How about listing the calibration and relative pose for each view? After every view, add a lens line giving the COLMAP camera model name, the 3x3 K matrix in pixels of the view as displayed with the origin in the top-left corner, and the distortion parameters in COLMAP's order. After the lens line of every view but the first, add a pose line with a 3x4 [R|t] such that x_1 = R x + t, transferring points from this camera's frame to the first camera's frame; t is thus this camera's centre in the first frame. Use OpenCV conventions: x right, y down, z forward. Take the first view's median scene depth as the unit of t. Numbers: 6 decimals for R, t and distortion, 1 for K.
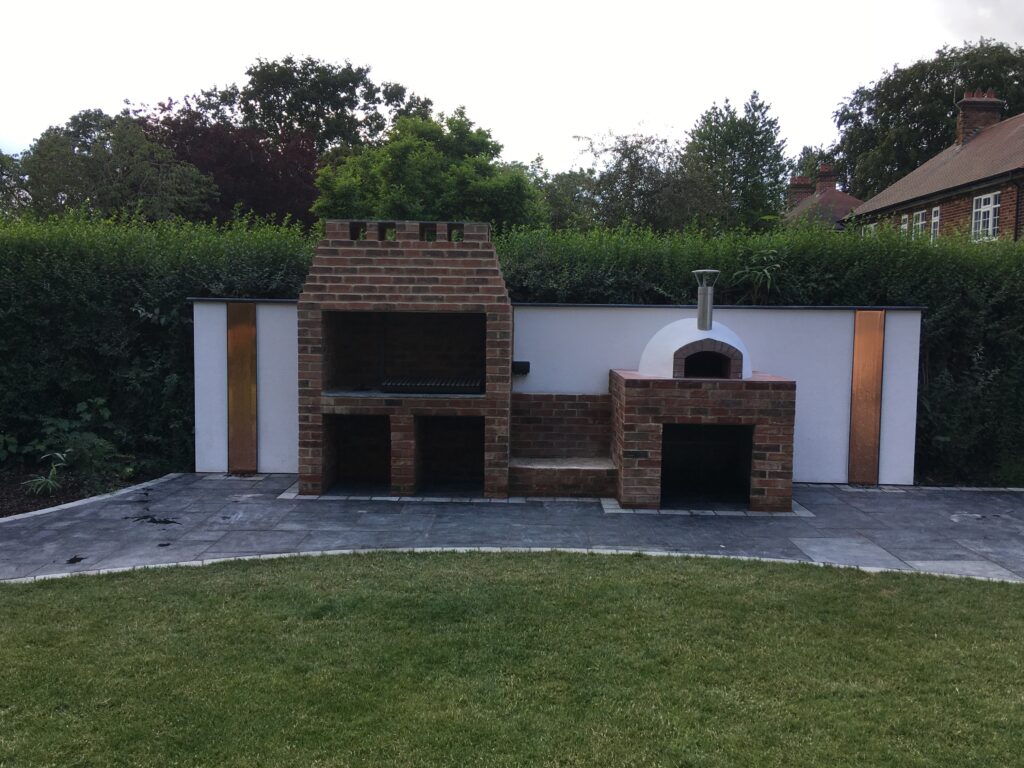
lens RADIAL K [[907.5, 0, 512.0], [0, 907.5, 384.0], [0, 0, 1]] dist [0.051186, -0.001206]
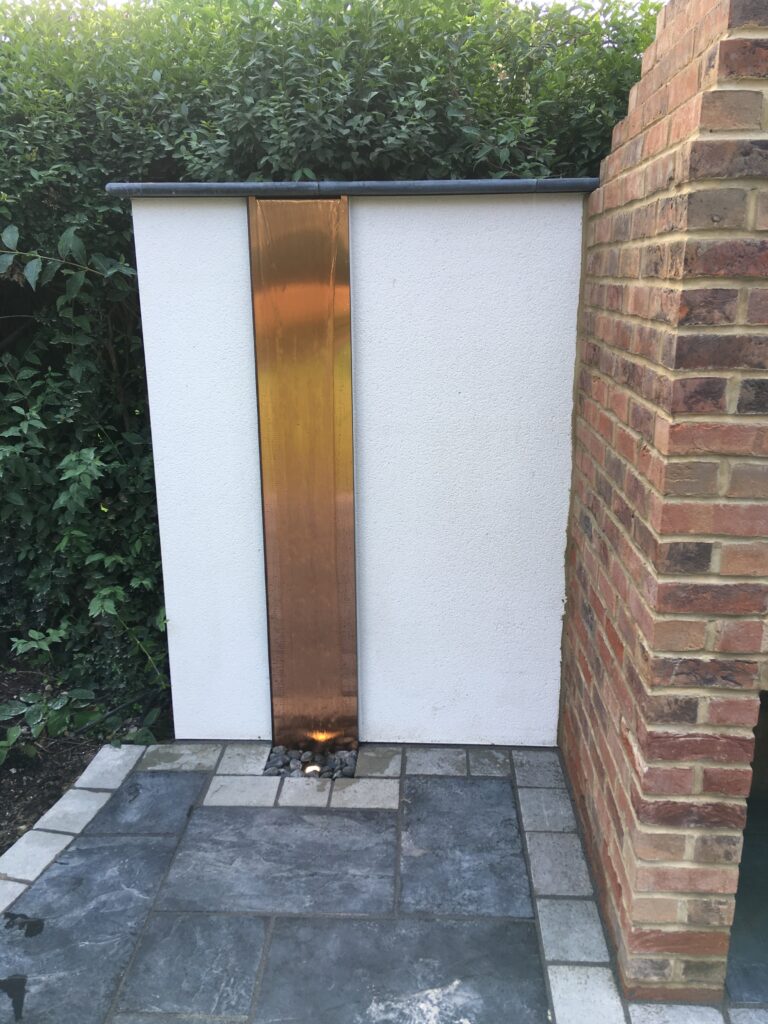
lens RADIAL K [[868.3, 0, 384.0], [0, 868.3, 512.0], [0, 0, 1]] dist [0.110066, -0.167357]
pose [[0.998743, -0.010615, -0.048979, -0.286922], [0.019848, 0.981177, 0.192089, -0.050811], [0.046018, -0.192819, 0.980155, 0.797614]]
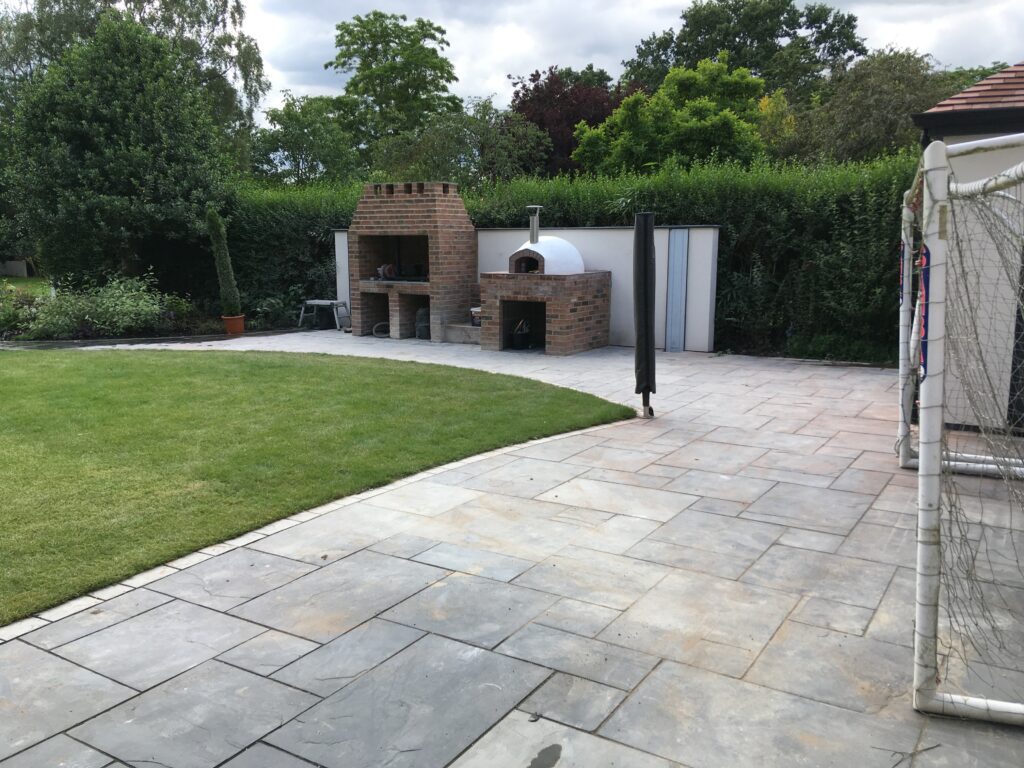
lens RADIAL K [[868.3, 0, 512.0], [0, 868.3, 384.0], [0, 0, 1]] dist [0.110066, -0.167357]
pose [[0.850527, 0.071662, -0.521026, 0.987242], [-0.025105, 0.995076, 0.095880, 0.041201], [0.525332, -0.068468, 0.848138, -0.351123]]
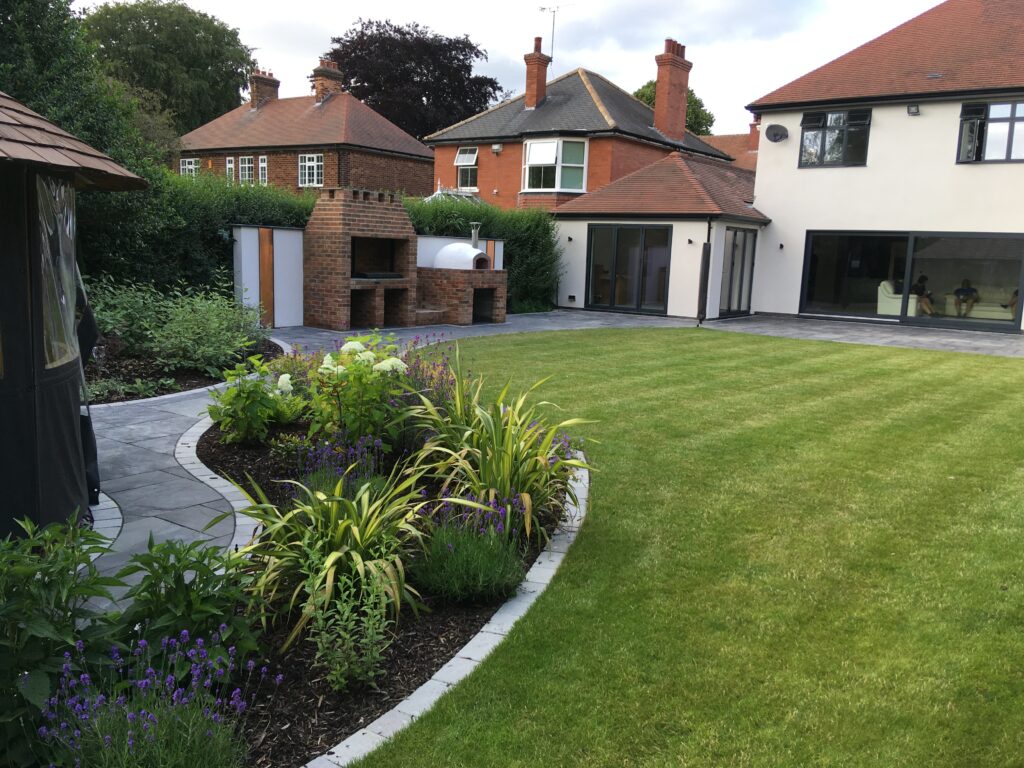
lens RADIAL K [[868.3, 0, 512.0], [0, 868.3, 384.0], [0, 0, 1]] dist [0.110066, -0.167357]
pose [[0.584065, -0.116219, 0.803344, -1.544412], [0.032949, 0.992276, 0.119597, 0.021550], [-0.811038, -0.043383, 0.583382, -0.394045]]
